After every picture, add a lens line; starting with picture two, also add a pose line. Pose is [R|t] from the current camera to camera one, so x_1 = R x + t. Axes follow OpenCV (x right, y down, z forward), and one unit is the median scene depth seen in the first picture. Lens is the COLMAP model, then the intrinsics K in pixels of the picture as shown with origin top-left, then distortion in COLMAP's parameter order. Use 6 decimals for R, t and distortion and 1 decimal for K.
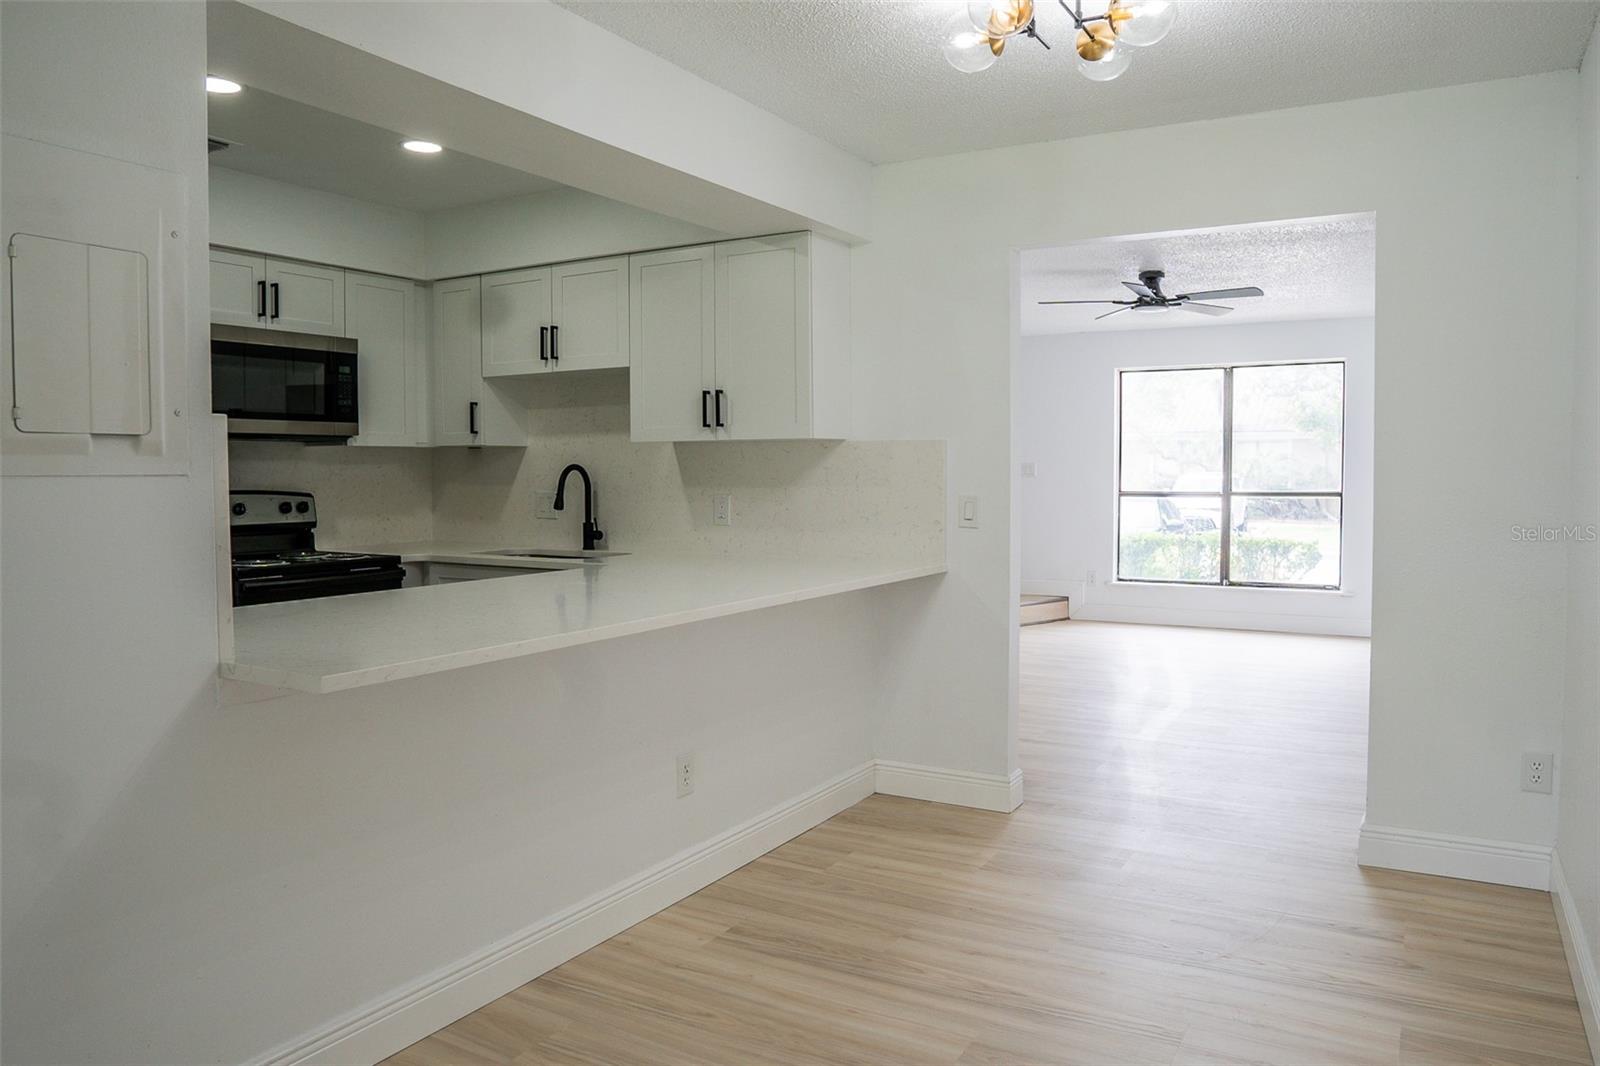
lens RADIAL K [[1142.0, 0, 800.6], [0, 1142.0, 527.7], [0, 0, 1]] dist [-0.074059, 0.020810]
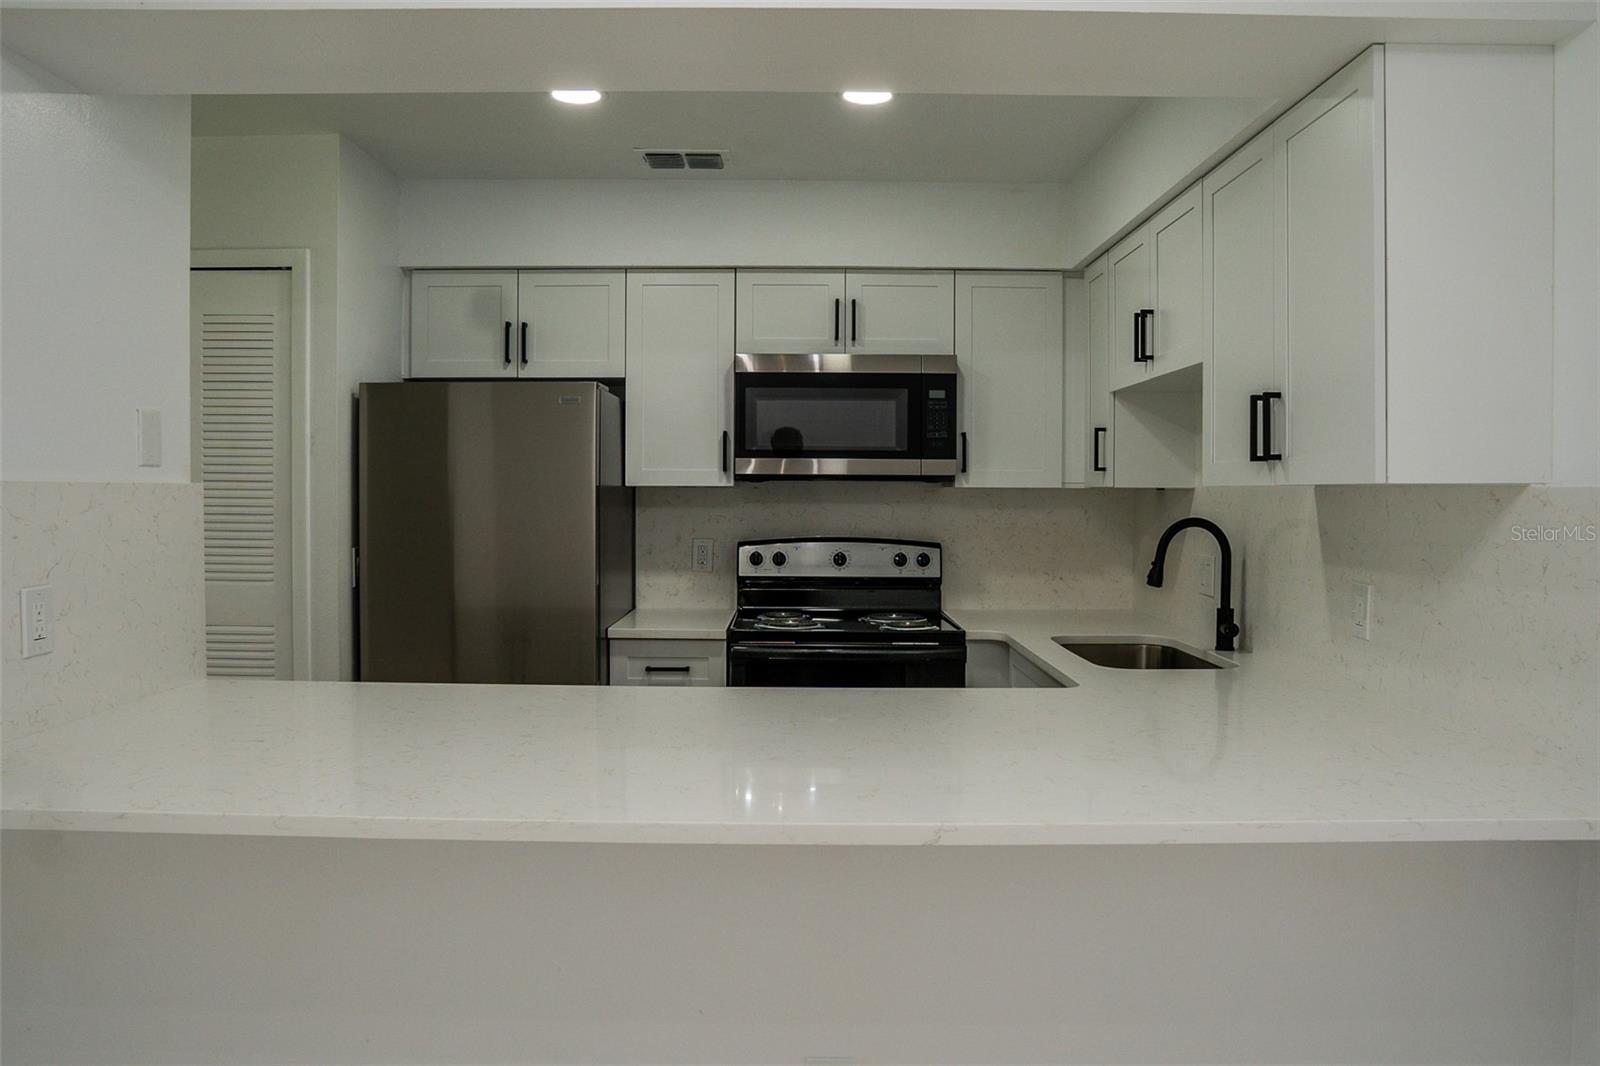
lens RADIAL K [[1142.0, 0, 800.5], [0, 1142.0, 530.4], [0, 0, 1]] dist [-0.074059, 0.020810]
pose [[0.500119, 0.035763, -0.865218, 0.257188], [-0.050333, 0.998658, 0.012185, -0.046757], [0.864493, 0.037455, 0.501248, 0.499562]]
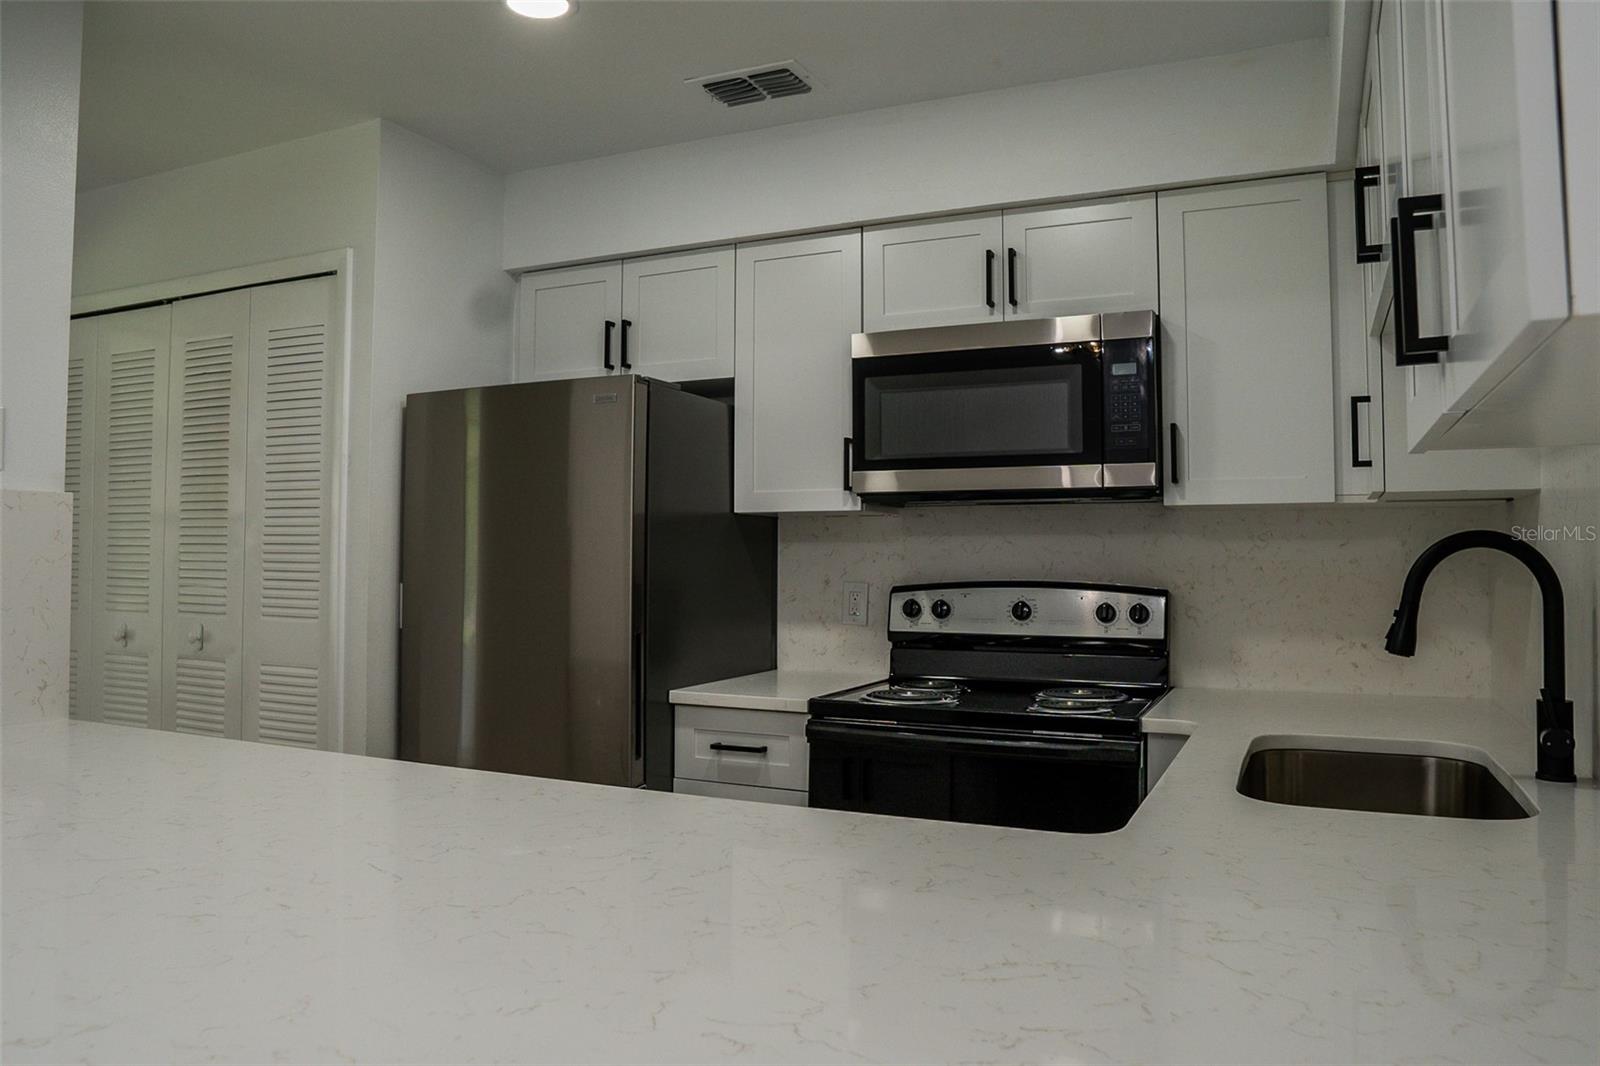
lens RADIAL K [[1142.0, 0, 798.0], [0, 1142.0, 521.8], [0, 0, 1]] dist [-0.074059, 0.020810]
pose [[0.083931, -0.030493, -0.996005, 0.135339], [-0.054106, 0.997918, -0.035111, -0.036029], [0.995002, 0.056836, 0.082107, 0.786885]]
